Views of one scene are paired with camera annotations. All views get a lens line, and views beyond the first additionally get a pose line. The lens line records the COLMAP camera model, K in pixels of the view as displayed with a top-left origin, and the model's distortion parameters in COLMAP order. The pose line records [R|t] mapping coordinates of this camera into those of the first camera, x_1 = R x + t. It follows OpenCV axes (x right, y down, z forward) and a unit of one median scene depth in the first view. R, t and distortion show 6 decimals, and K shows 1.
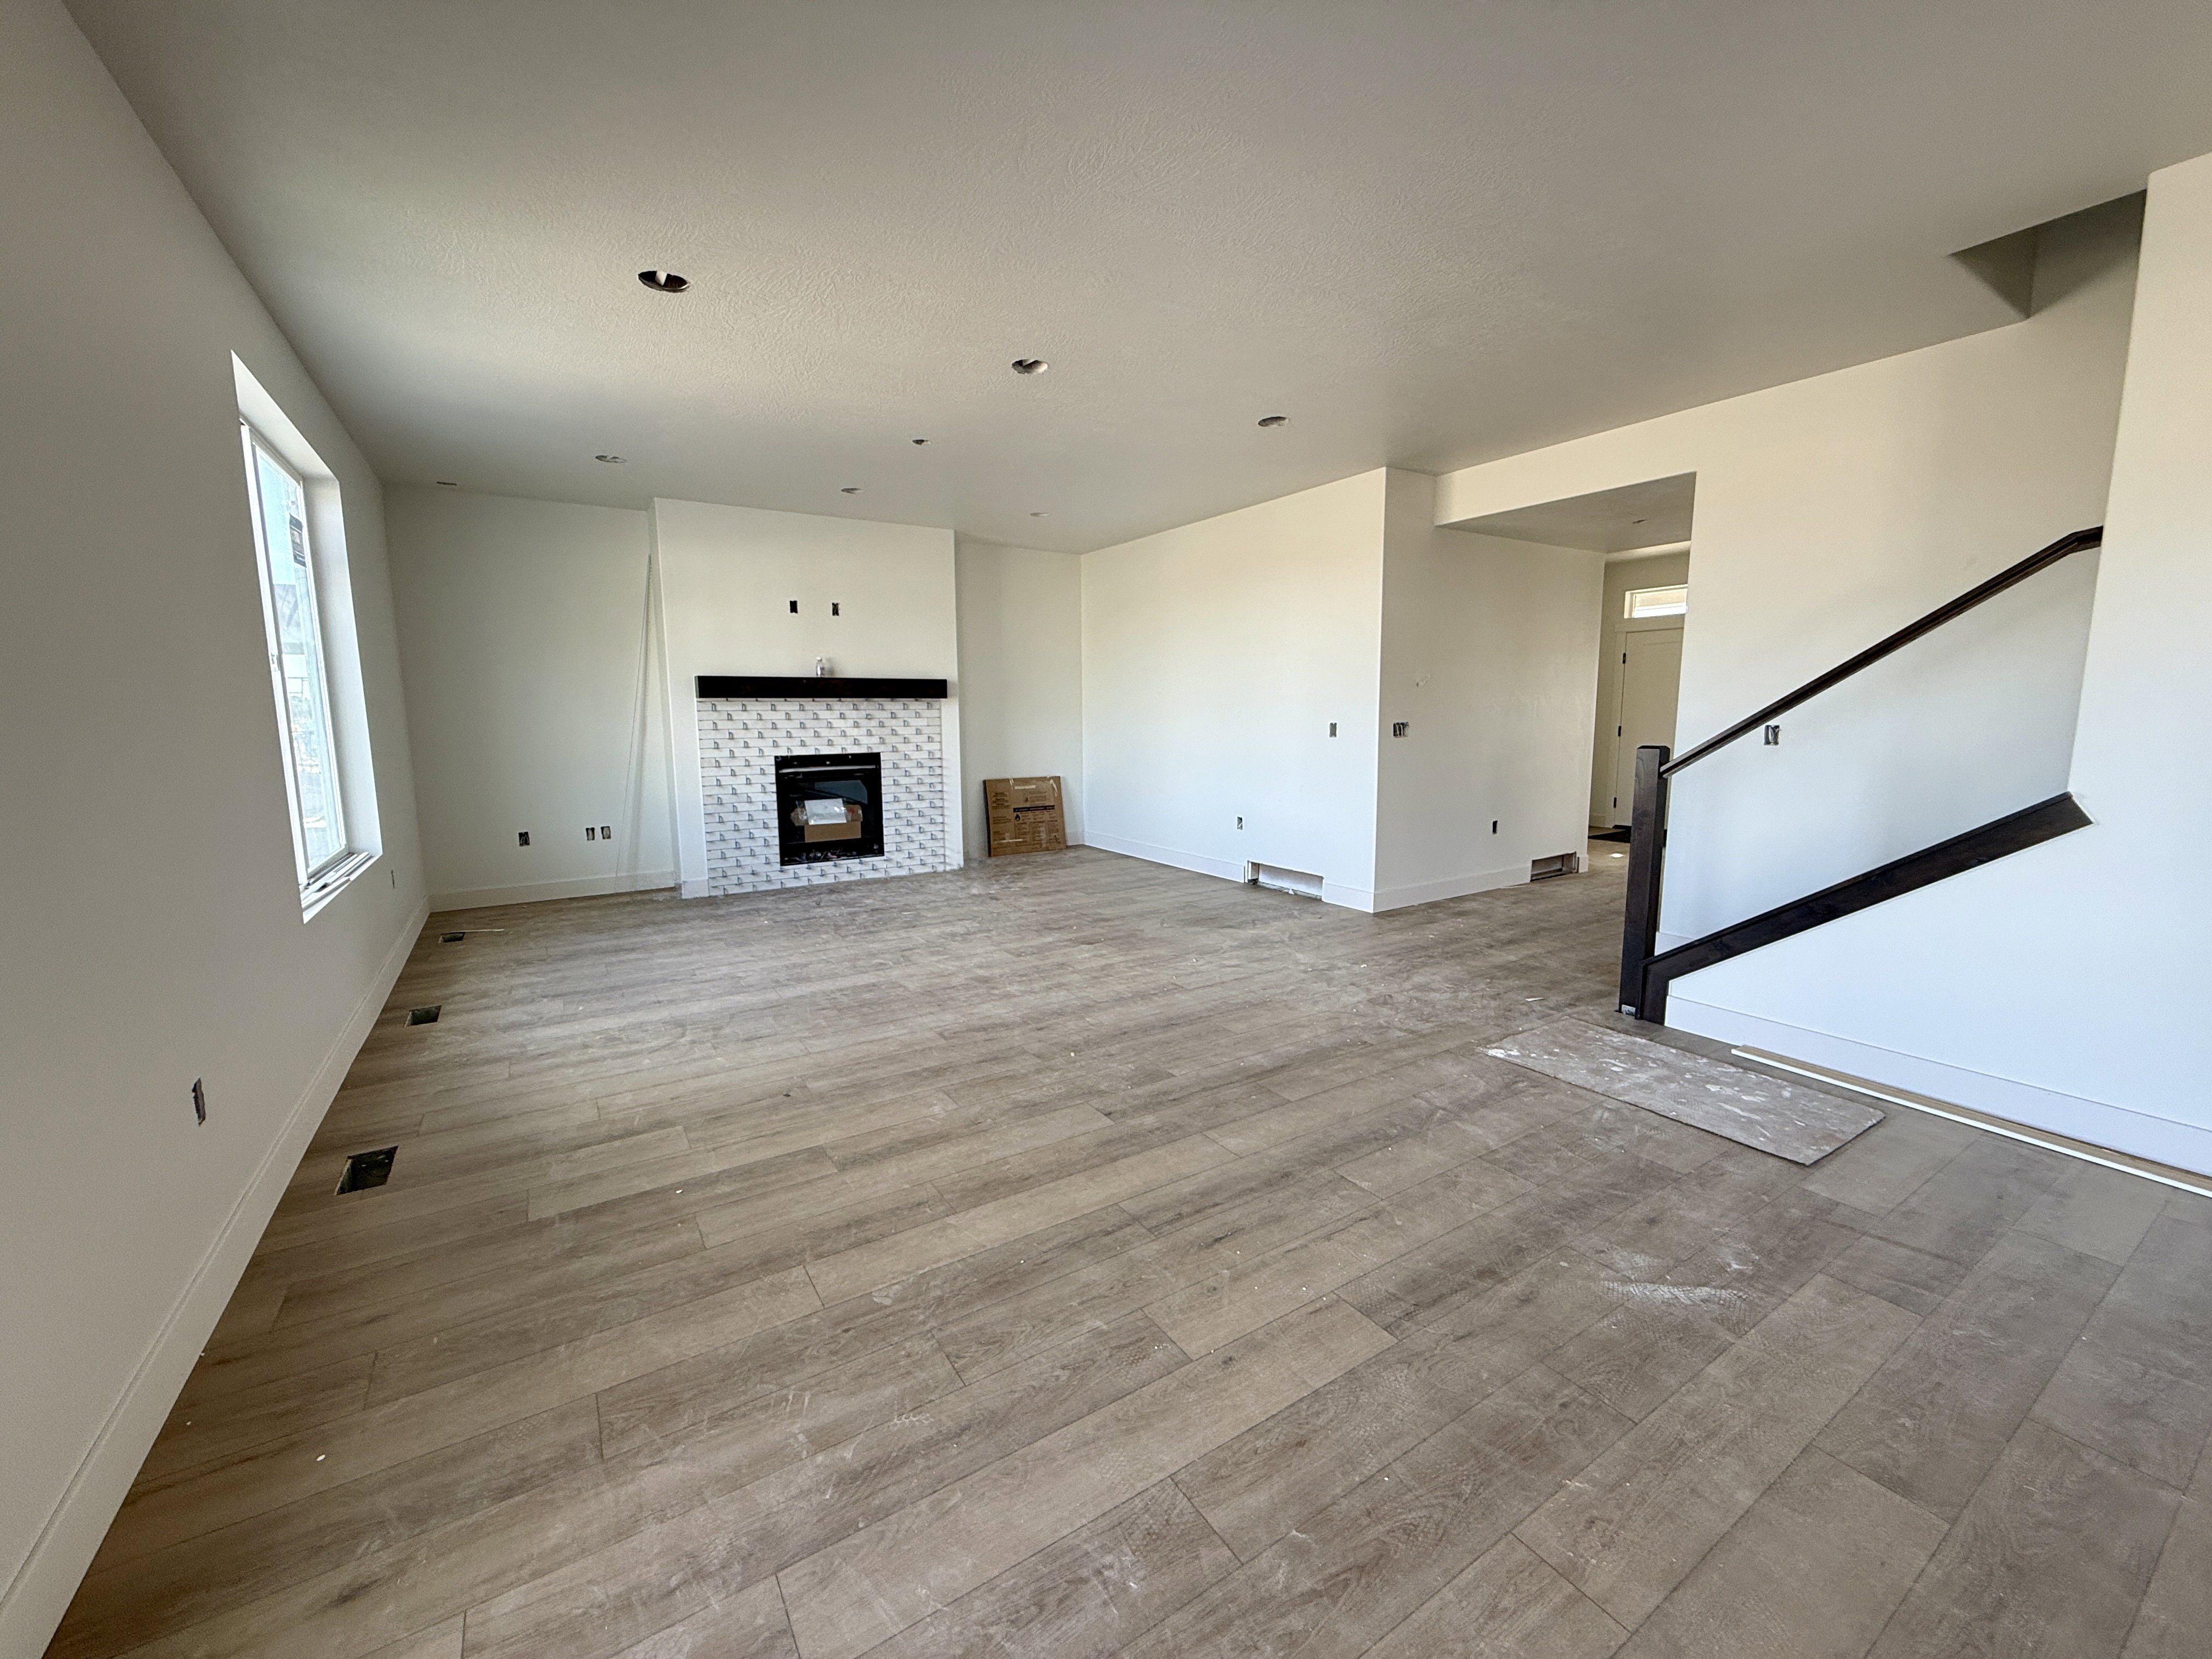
lens RADIAL K [[893.0, 0, 1084.6], [0, 893.0, 832.4], [0, 0, 1]] dist [0.008982, -0.000156]
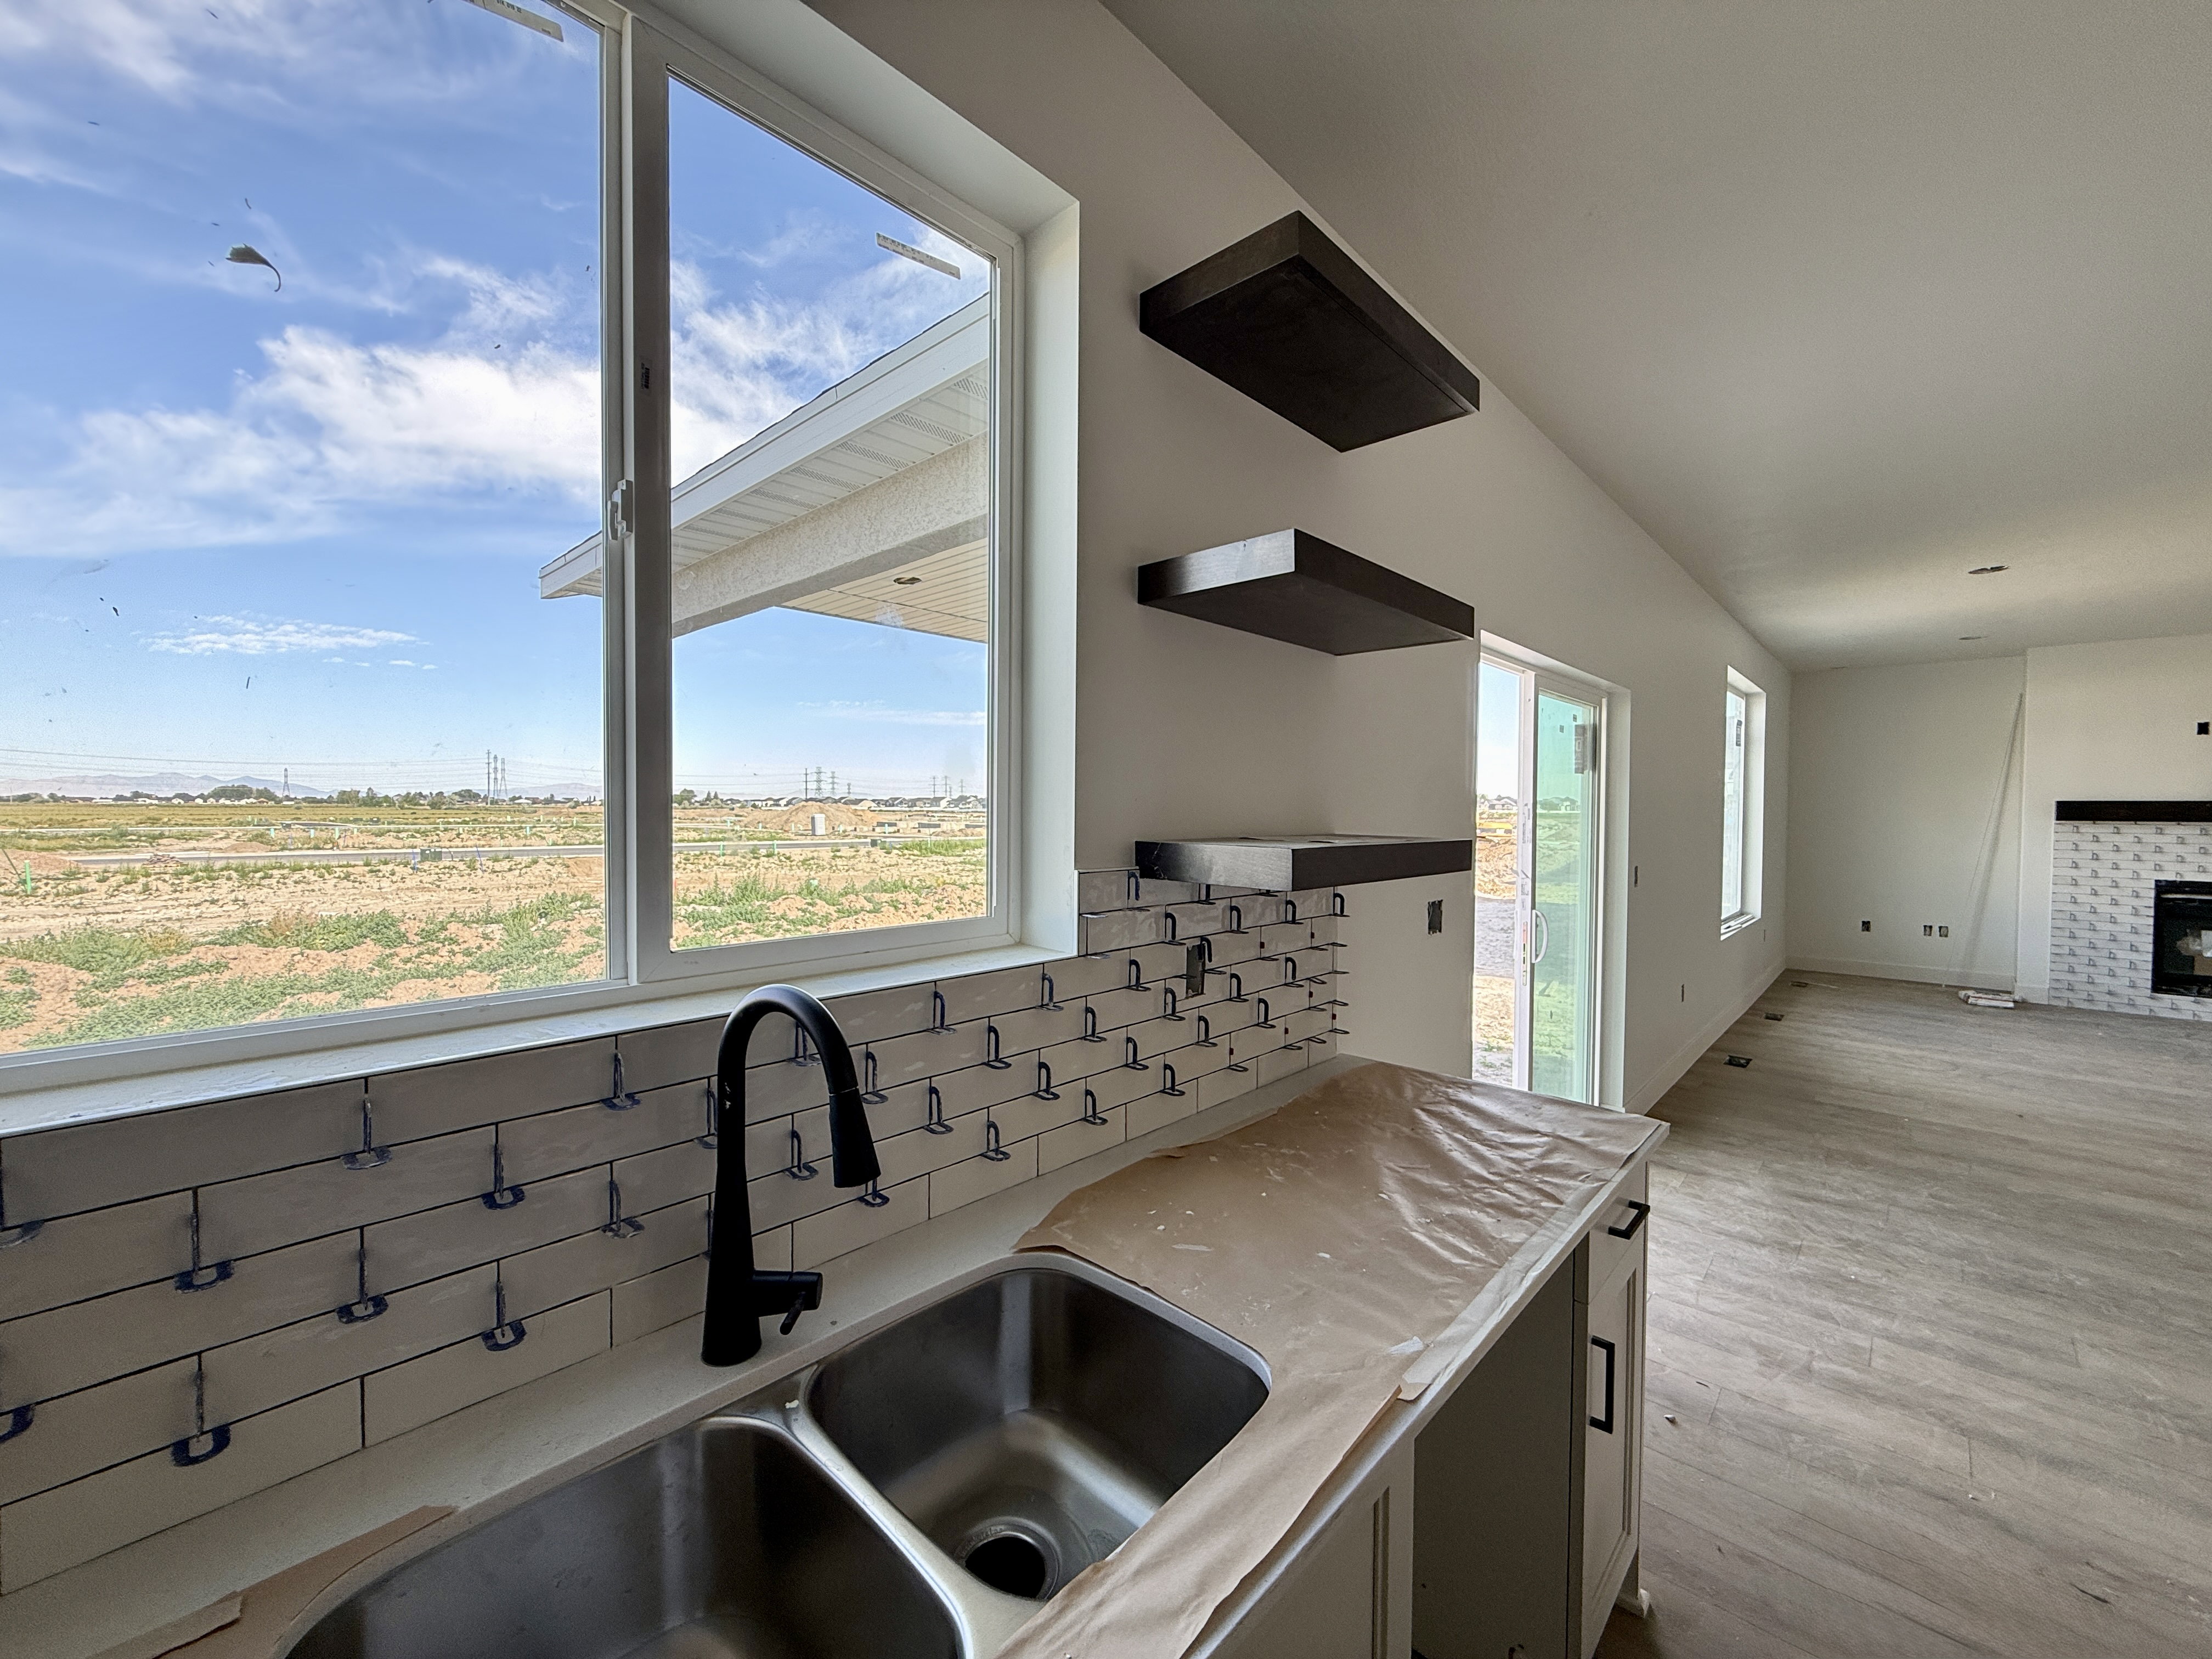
lens RADIAL K [[893.0, 0, 1124.6], [0, 893.0, 824.6], [0, 0, 1]] dist [0.008982, -0.000156]
pose [[0.285254, 0.029499, -0.957998, 0.293189], [-0.139593, 0.990147, -0.011077, 0.025049], [0.948232, 0.136890, 0.286562, -0.386317]]
